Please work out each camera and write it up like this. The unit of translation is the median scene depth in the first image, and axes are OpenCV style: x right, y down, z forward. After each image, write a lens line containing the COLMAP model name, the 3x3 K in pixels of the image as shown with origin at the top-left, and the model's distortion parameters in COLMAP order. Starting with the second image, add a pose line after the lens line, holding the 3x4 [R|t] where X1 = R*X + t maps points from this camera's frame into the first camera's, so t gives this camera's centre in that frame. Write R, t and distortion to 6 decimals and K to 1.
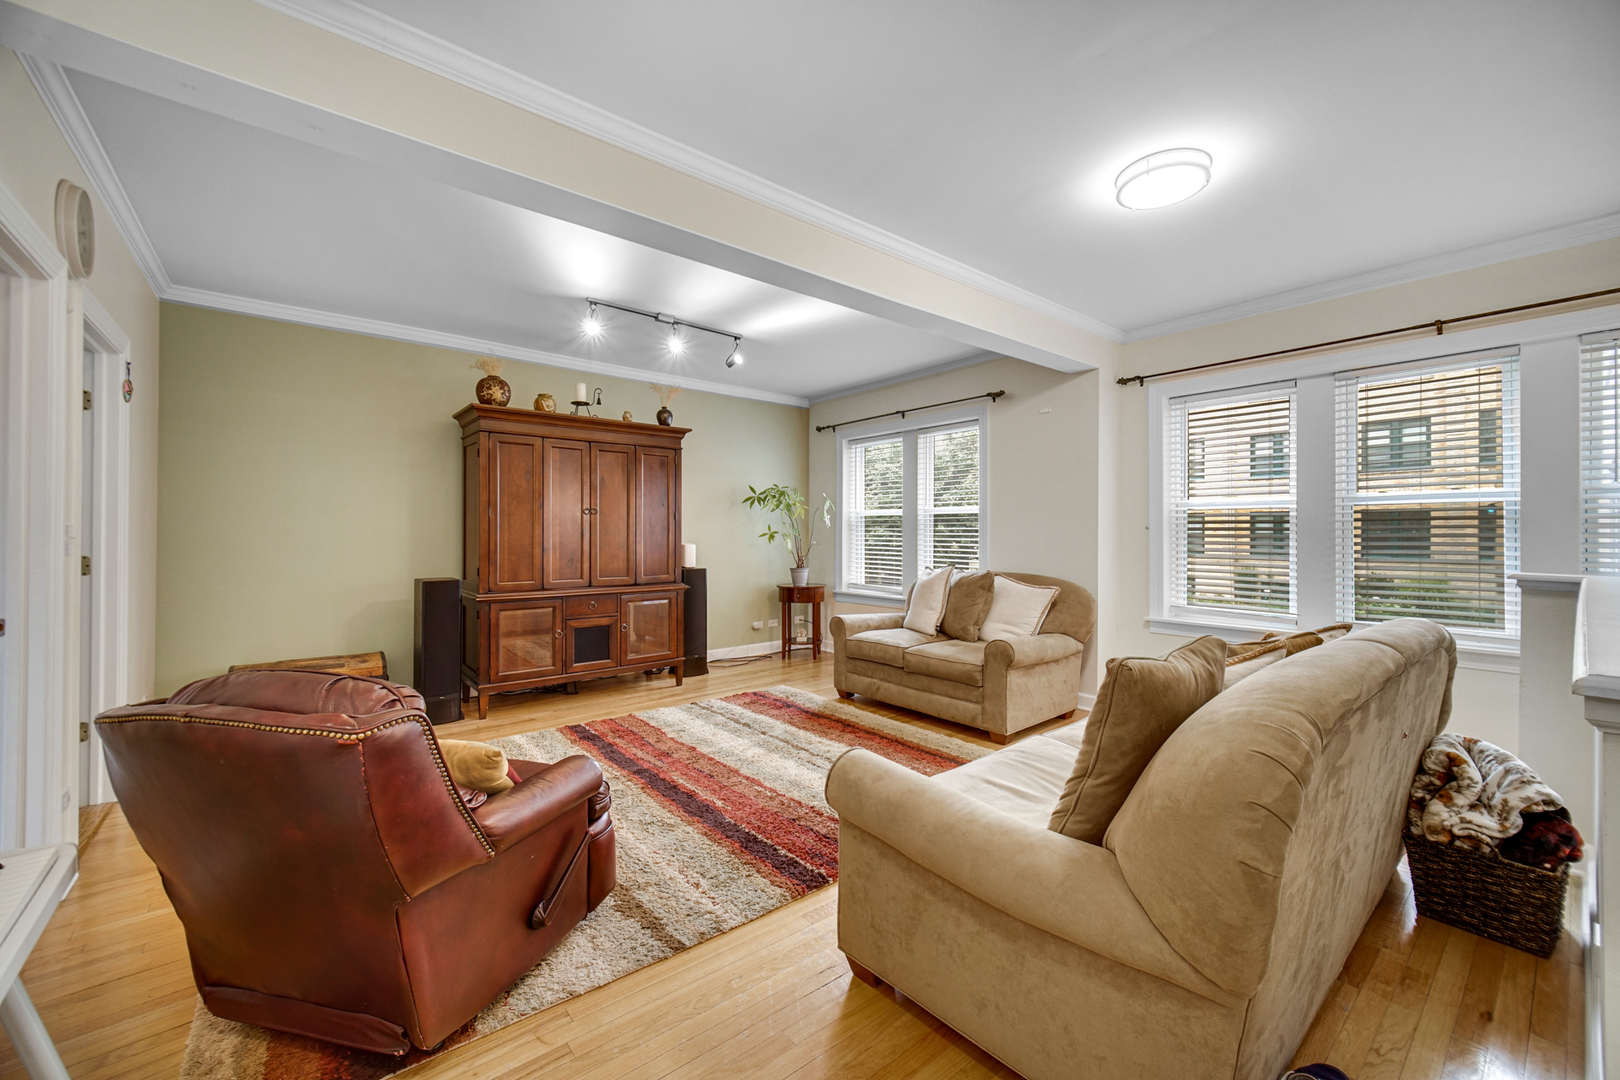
lens RADIAL K [[625.8, 0, 810.0], [0, 625.8, 540.0], [0, 0, 1]] dist [0.001457, 0.000030]
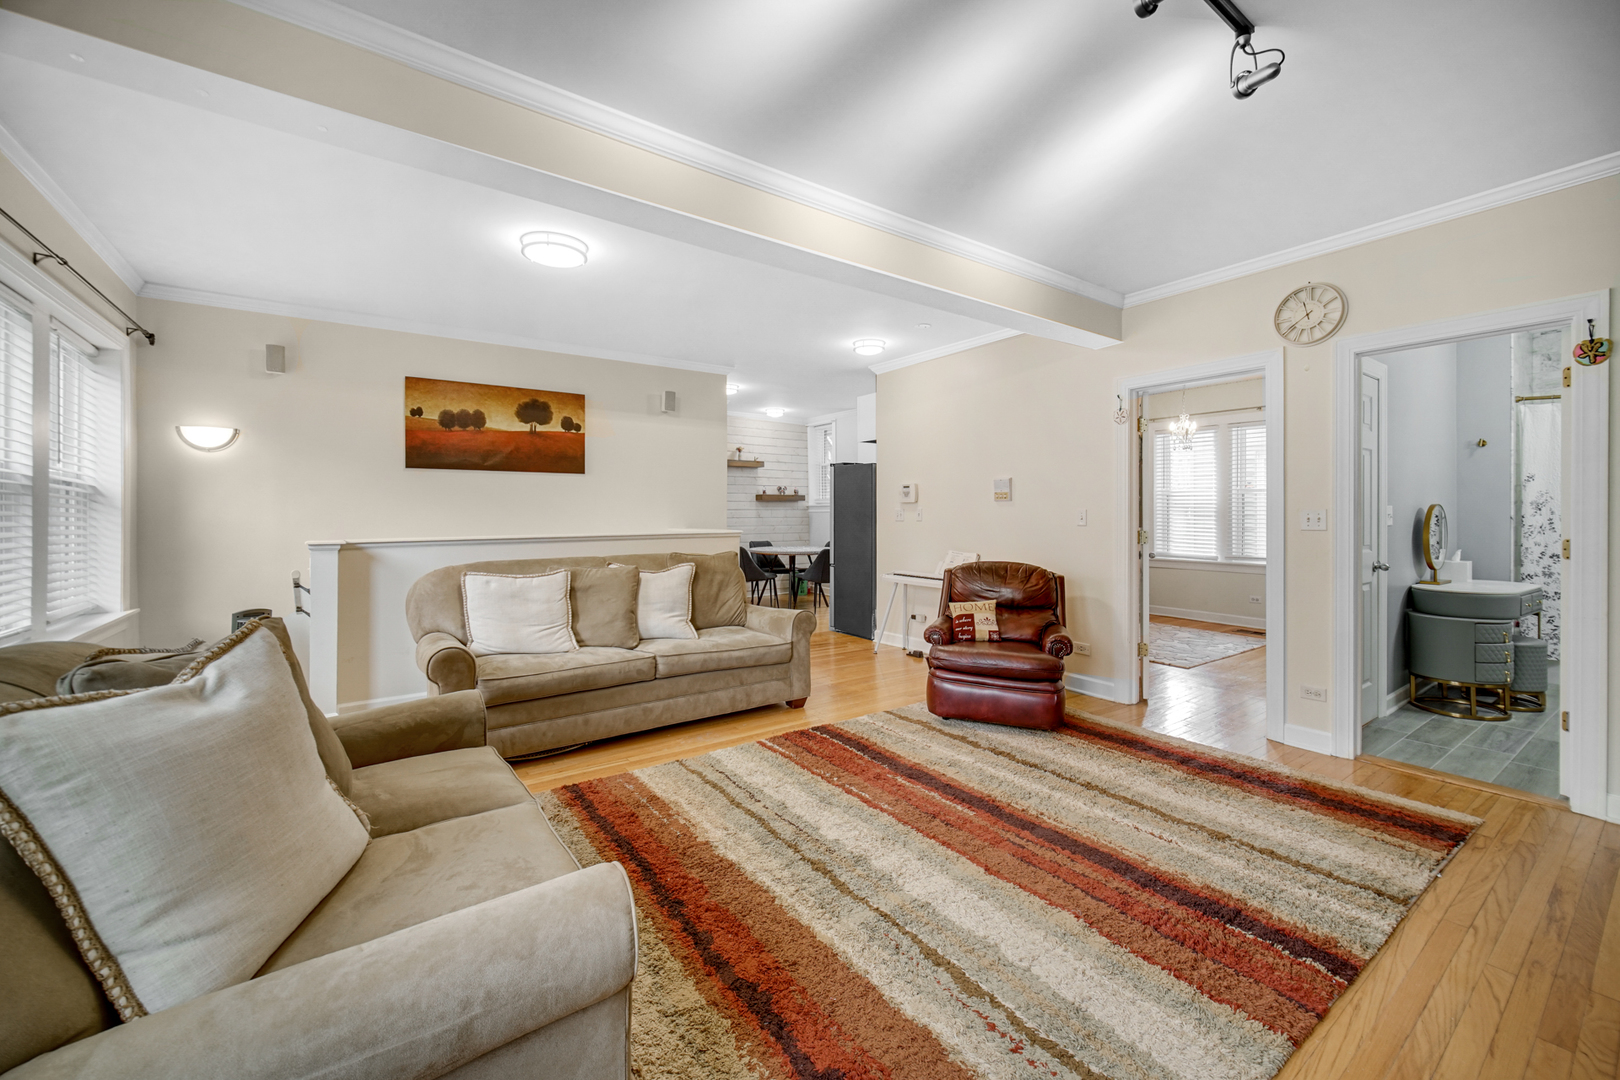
lens RADIAL K [[648.0, 0, 796.7], [0, 648.0, 514.5], [0, 0, 1]] dist [0.001512, -0.000127]
pose [[-0.995817, 0.001910, 0.091347, -0.052476], [0.002239, 0.999991, 0.003502, -0.012269], [-0.091340, 0.003692, -0.995813, 1.490256]]
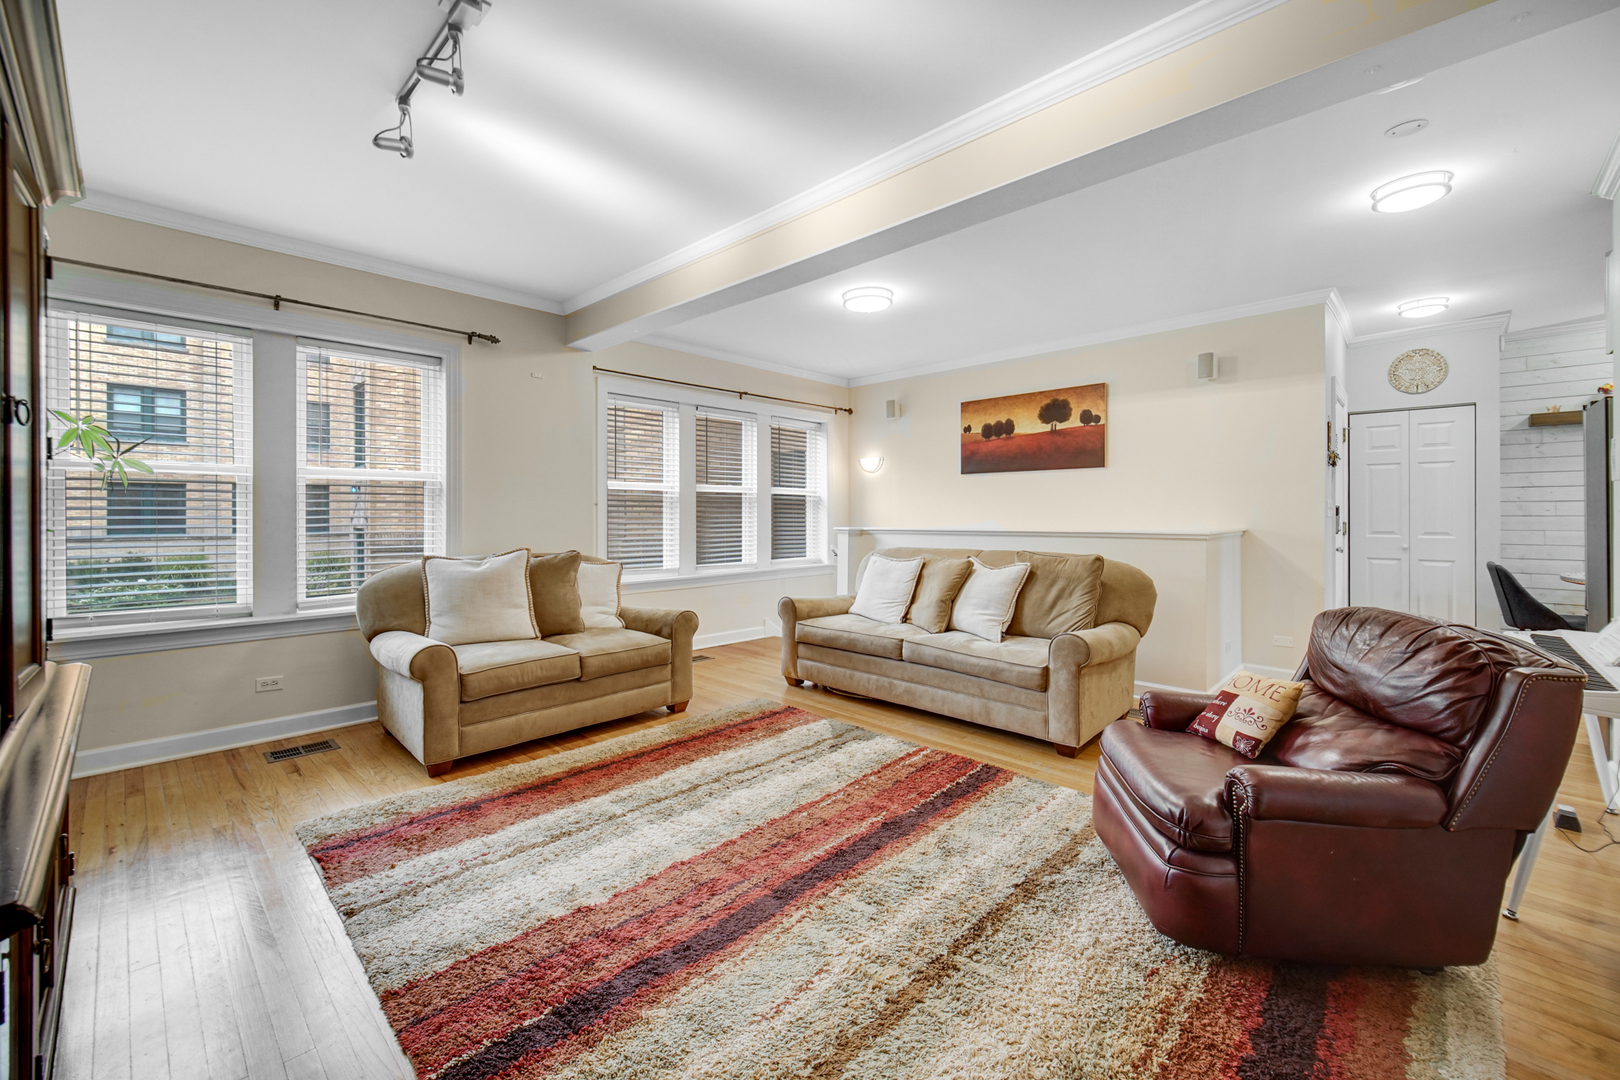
lens RADIAL K [[648.0, 0, 796.7], [0, 648.0, 514.5], [0, 0, 1]] dist [0.001512, -0.000127]
pose [[-0.099228, -0.000886, 0.995064, -0.744585], [0.004084, 0.999991, 0.001298, -0.004046], [-0.995056, 0.004193, -0.099224, 0.861946]]
